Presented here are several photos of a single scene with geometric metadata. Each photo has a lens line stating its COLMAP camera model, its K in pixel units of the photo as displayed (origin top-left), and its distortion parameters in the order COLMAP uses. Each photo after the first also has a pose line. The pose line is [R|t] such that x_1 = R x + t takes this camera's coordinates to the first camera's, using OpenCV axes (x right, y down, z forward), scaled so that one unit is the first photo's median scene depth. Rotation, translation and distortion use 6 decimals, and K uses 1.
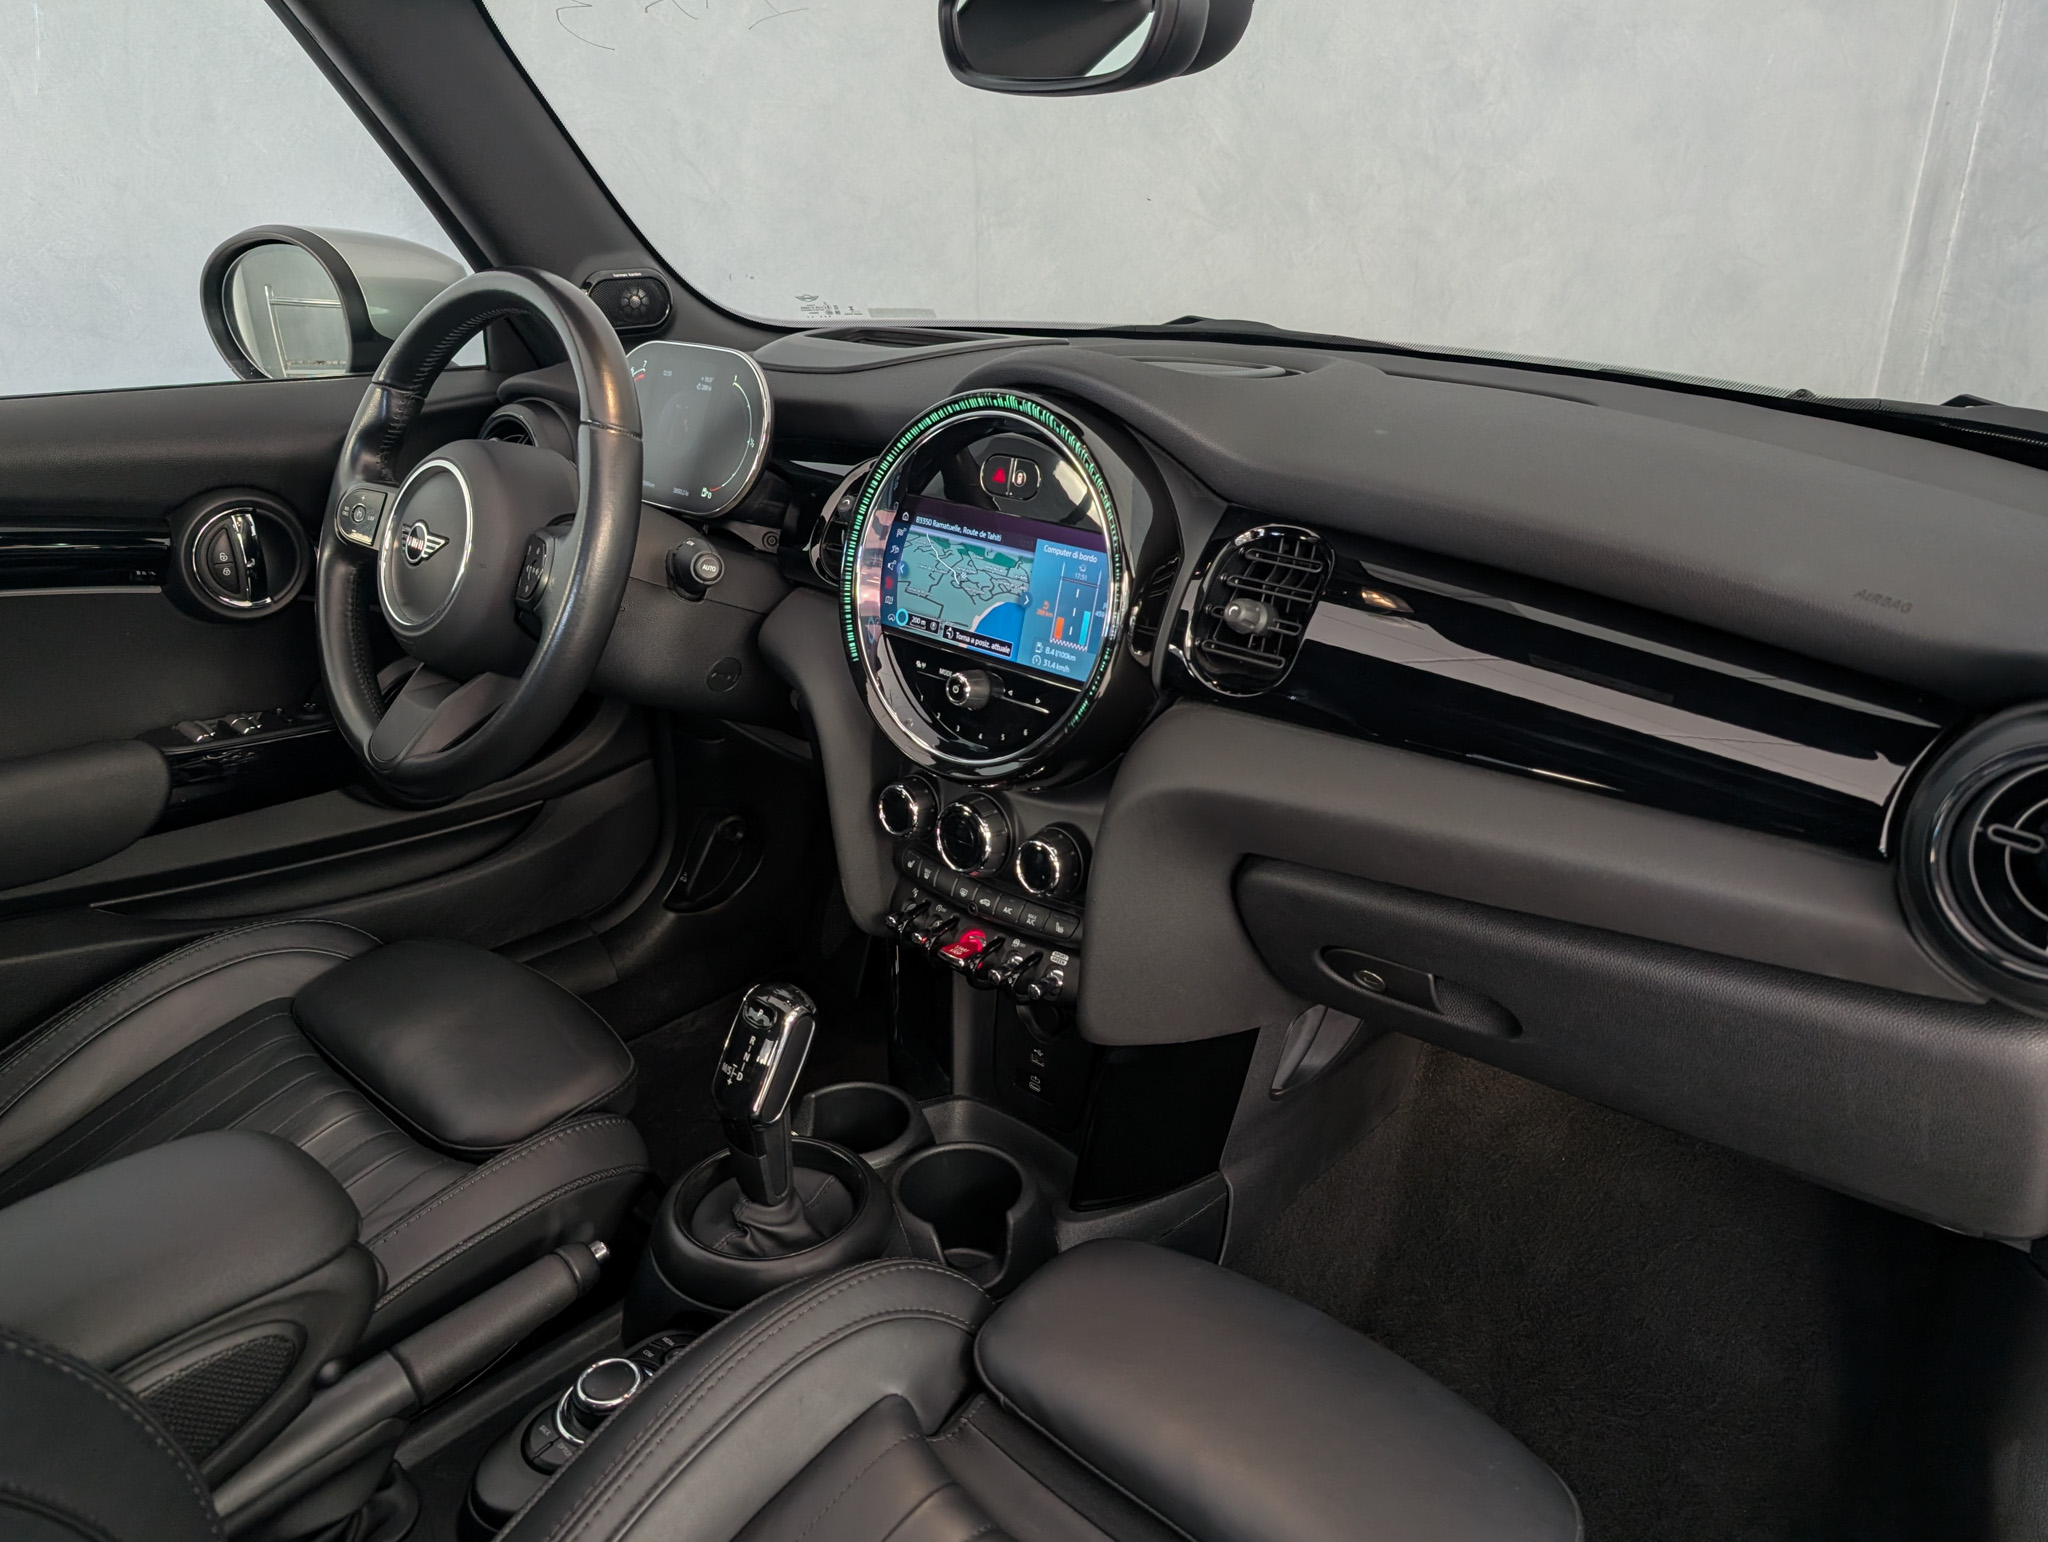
lens RADIAL K [[1482.1, 0, 1033.1], [0, 1482.1, 765.8], [0, 0, 1]] dist [0.041572, -0.050842]
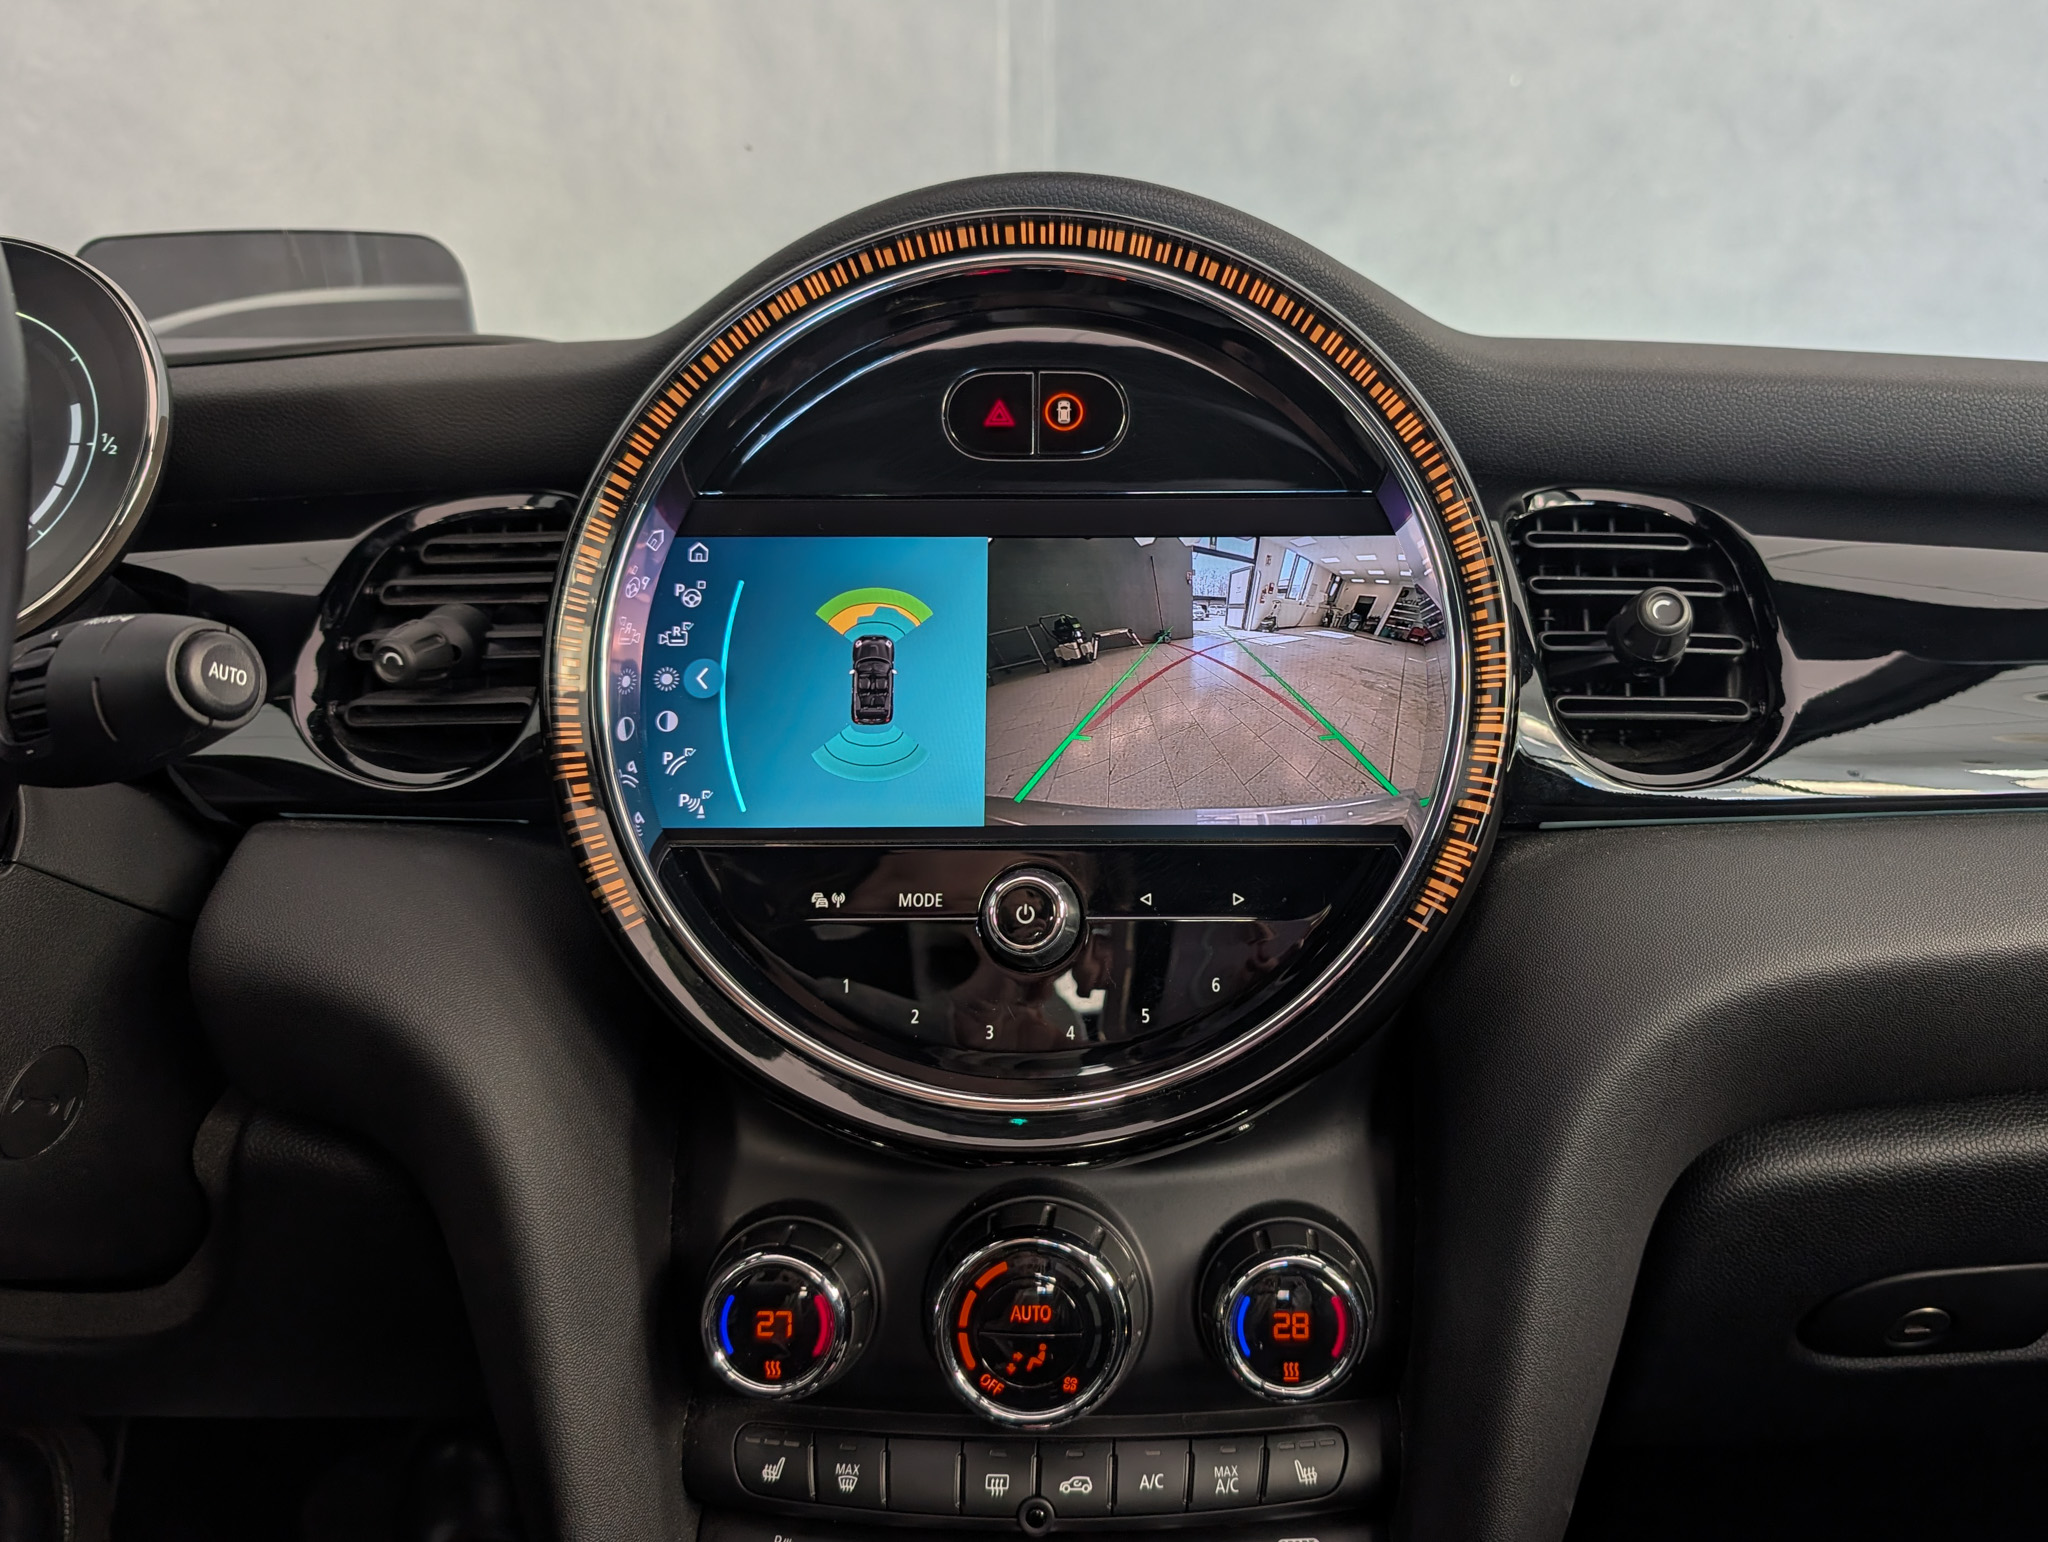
lens RADIAL K [[1635.8, 0, 1149.0], [0, 1635.8, 723.1], [0, 0, 1]] dist [0.003660, -0.009922]
pose [[0.742950, -0.067279, 0.665957, -0.298122], [0.258504, 0.946583, -0.192761, -0.007763], [-0.617414, 0.315364, 0.720656, 0.630557]]
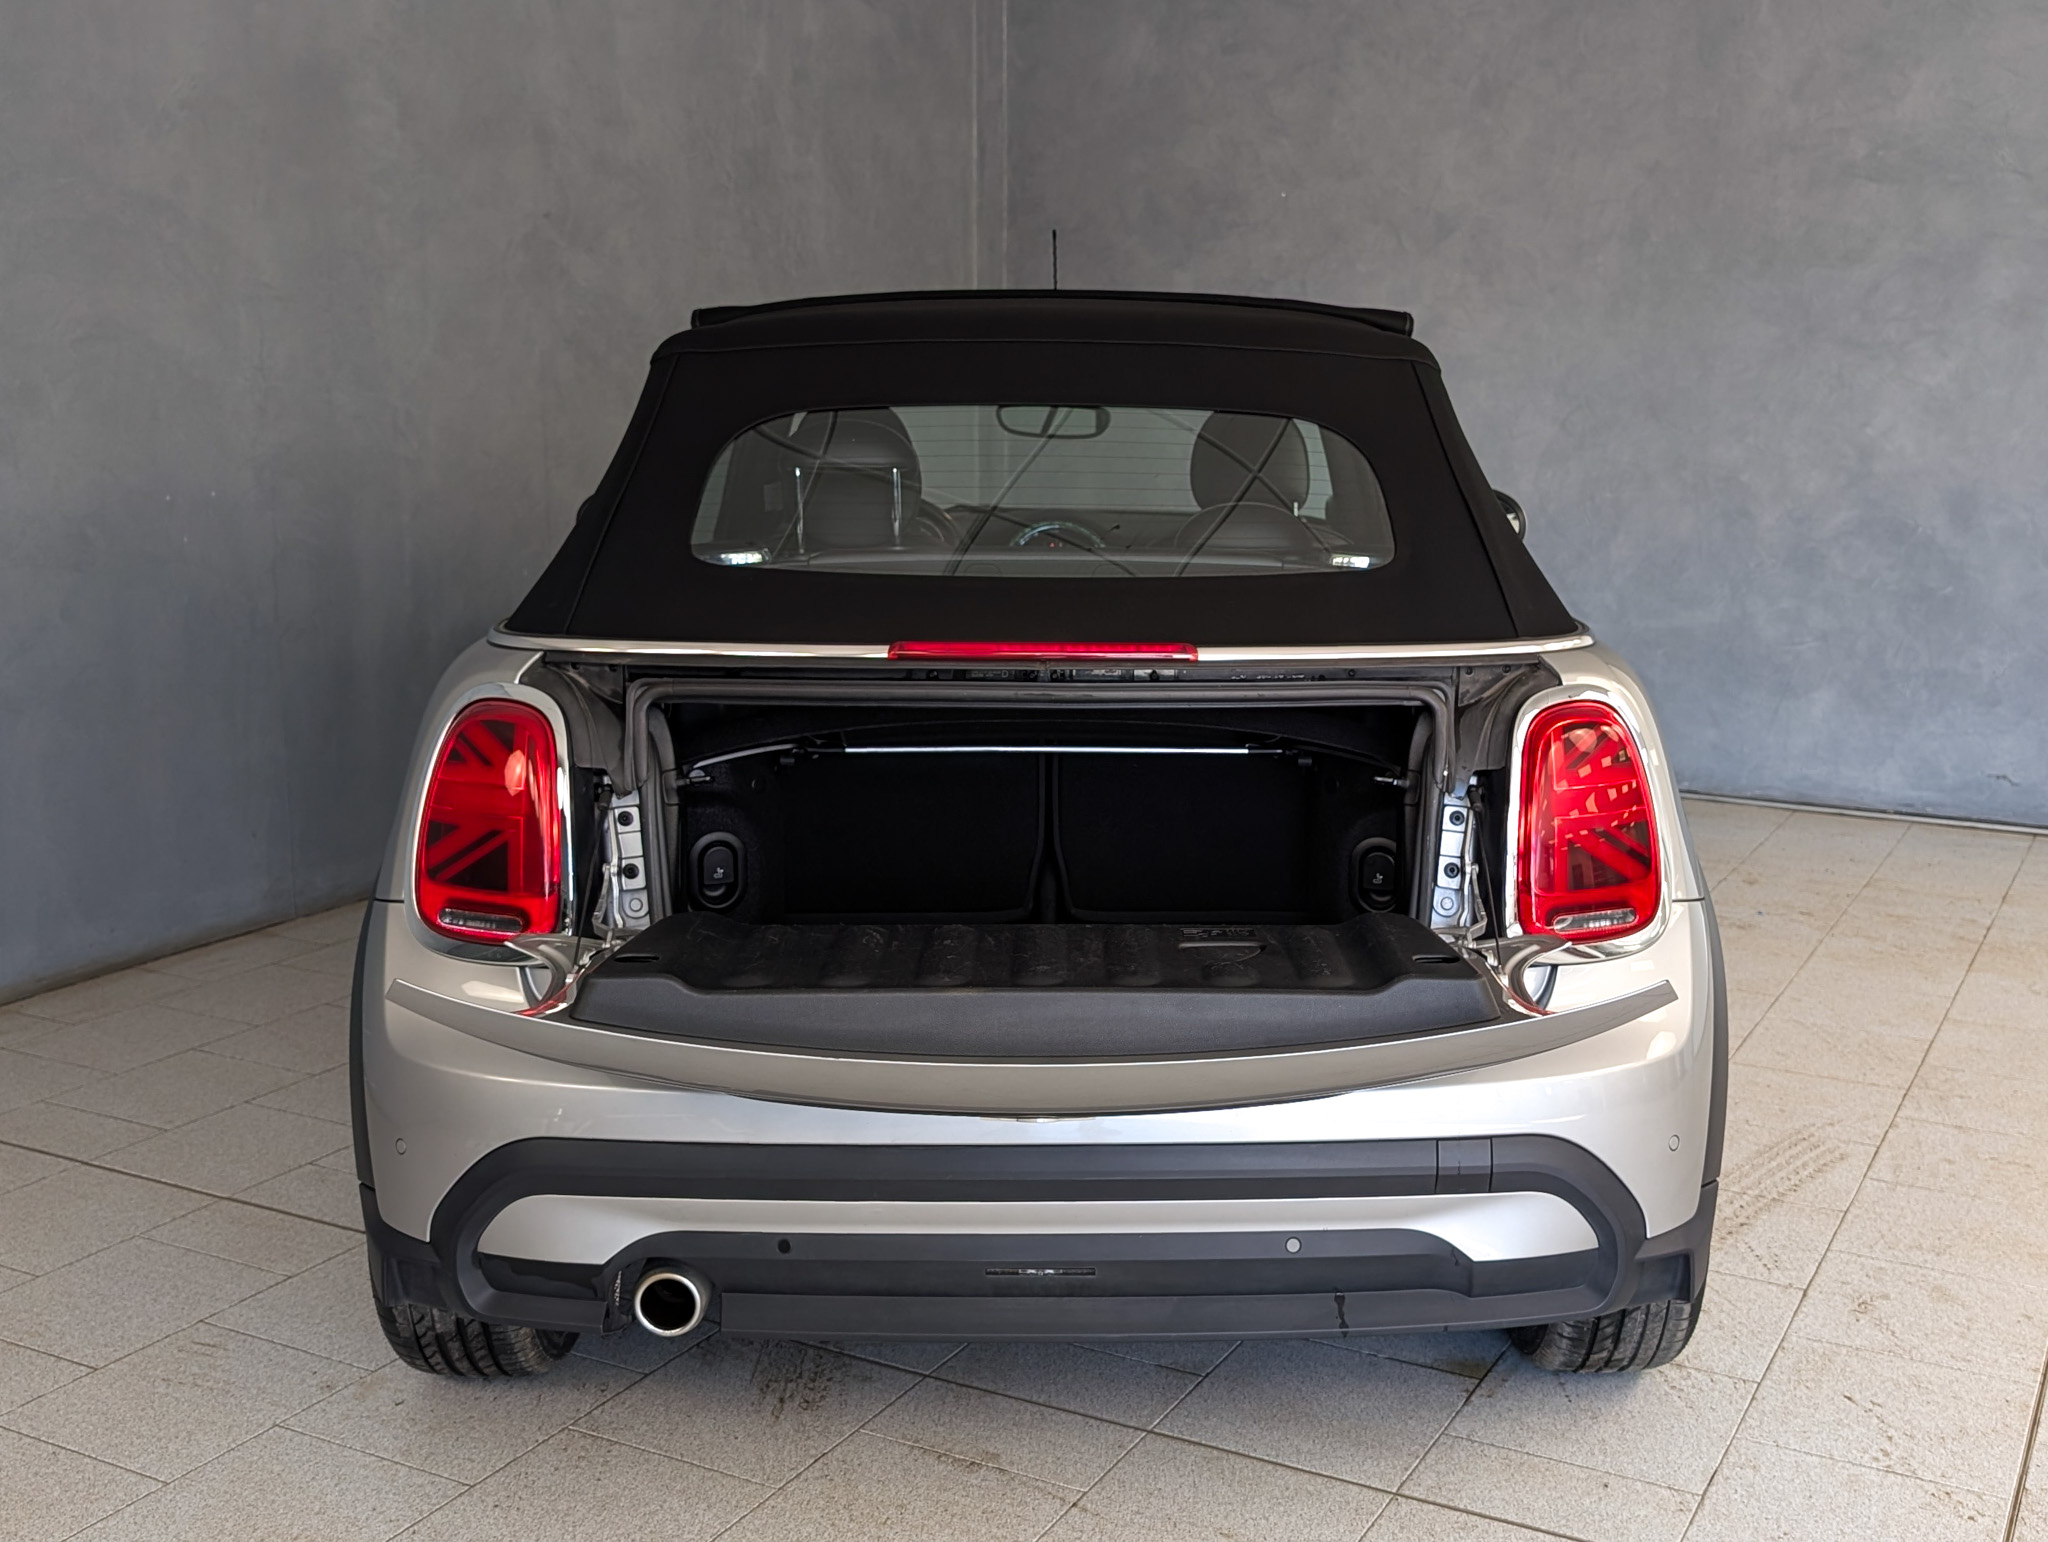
lens RADIAL K [[2191.7, 0, 1105.7], [0, 2191.7, 707.2], [0, 0, 1]] dist [0.067720, -0.152998]
pose [[0.729291, -0.111087, 0.675126, -3.105647], [0.253908, 0.960213, -0.116284, 0.711313], [-0.635347, 0.256225, 0.728480, -2.412964]]
